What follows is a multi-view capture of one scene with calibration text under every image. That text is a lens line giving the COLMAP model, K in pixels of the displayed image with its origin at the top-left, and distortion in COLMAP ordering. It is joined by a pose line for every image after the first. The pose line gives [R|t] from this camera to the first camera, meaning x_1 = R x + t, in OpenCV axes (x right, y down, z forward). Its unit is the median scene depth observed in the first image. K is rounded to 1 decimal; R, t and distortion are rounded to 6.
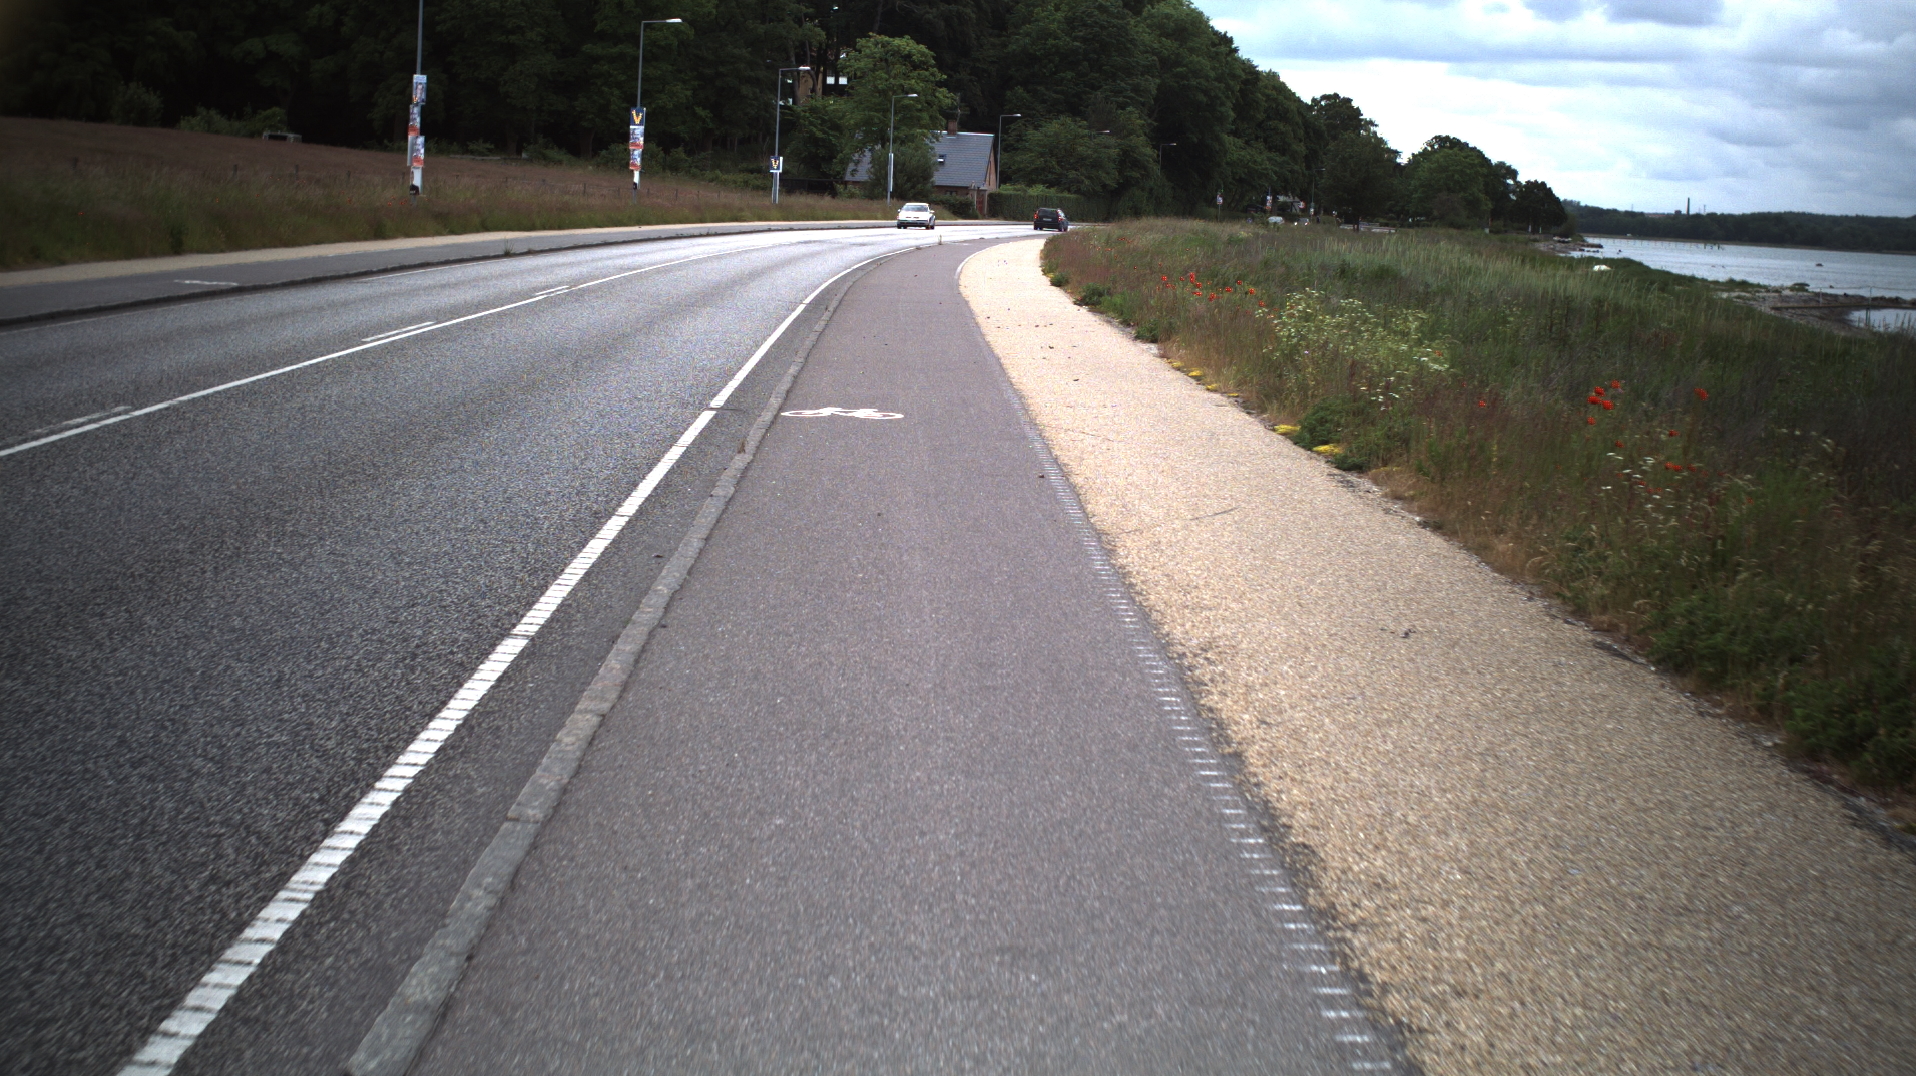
lens RADIAL K [[3588.7, 0, 957.3], [0, 3588.7, 534.9], [0, 0, 1]] dist [-0.266135, 0.000000]
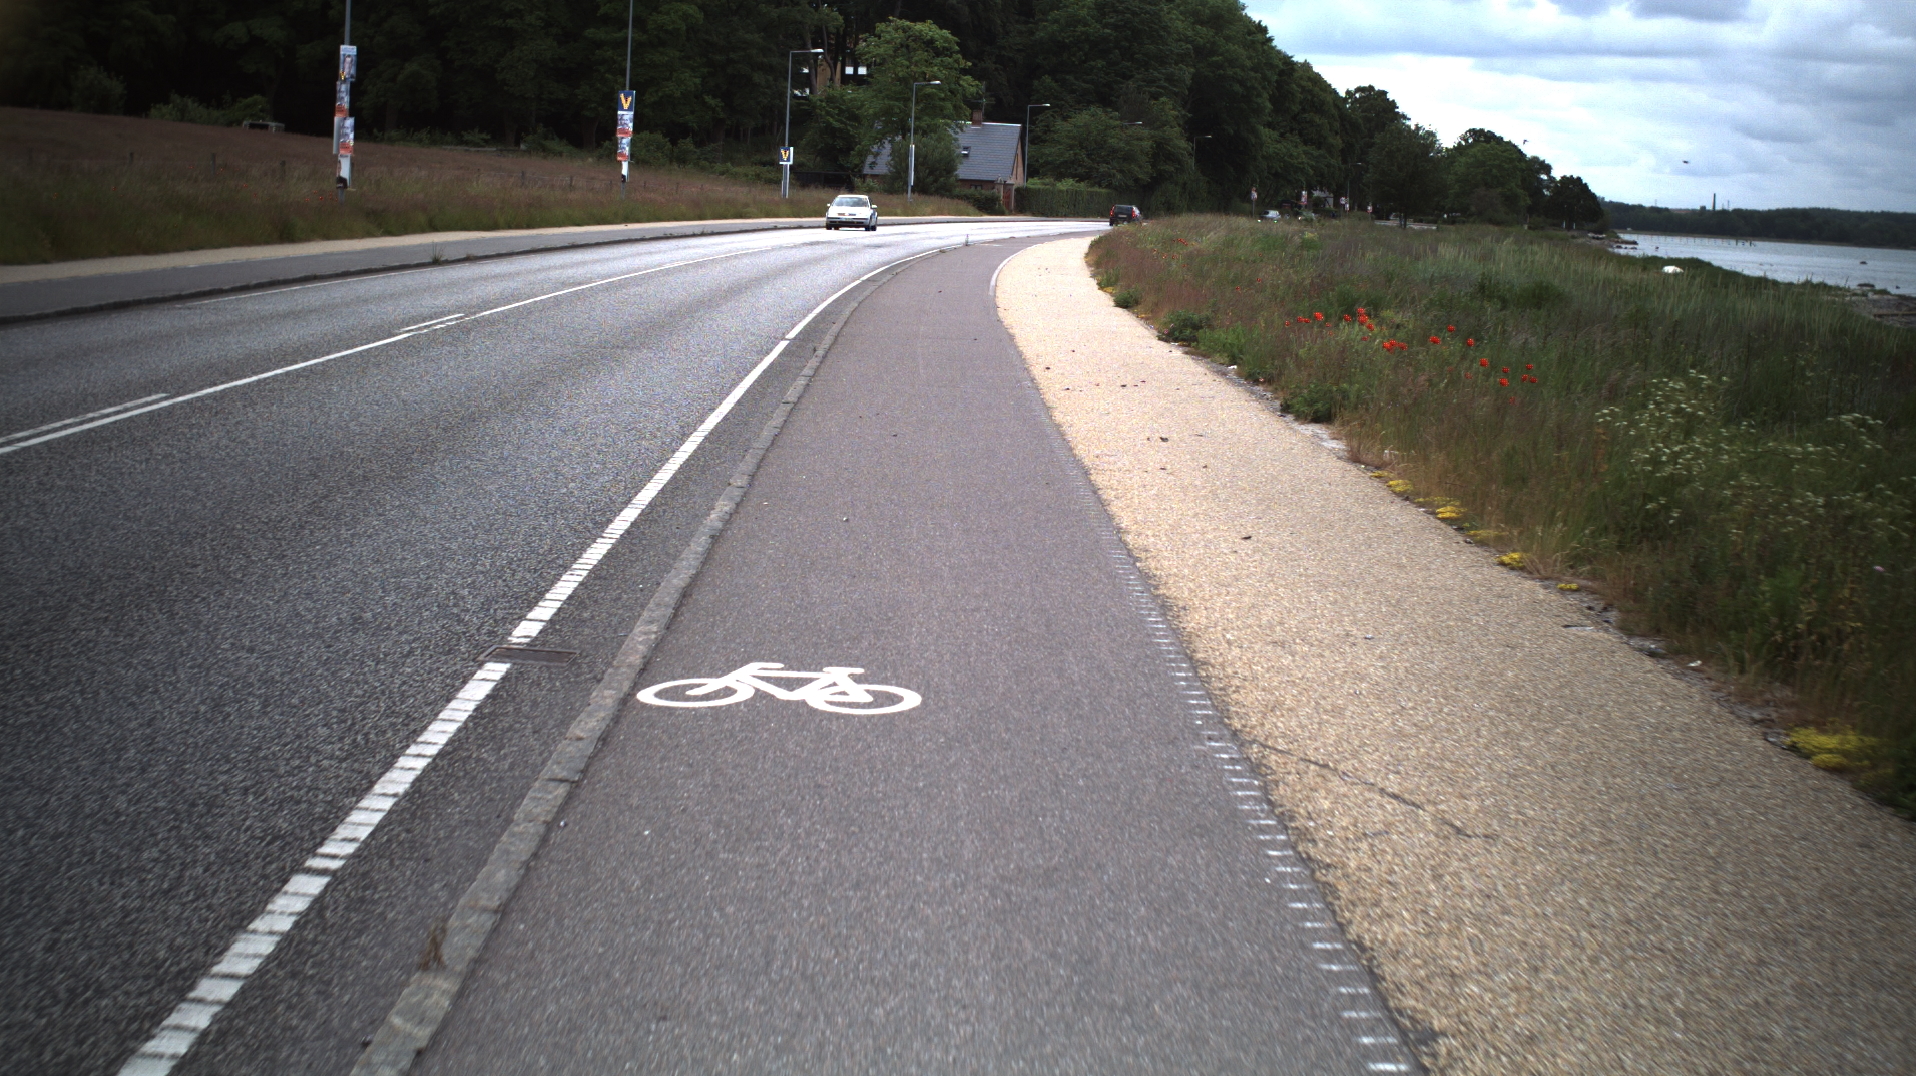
lens RADIAL K [[3588.7, 0, 965.3], [0, 3588.7, 538.6], [0, 0, 1]] dist [-0.266135, 0.000000]
pose [[0.999991, 0.001950, -0.003729, -0.002492], [-0.001941, 0.999995, 0.002585, -0.016402], [0.003734, -0.002577, 0.999990, 0.173063]]
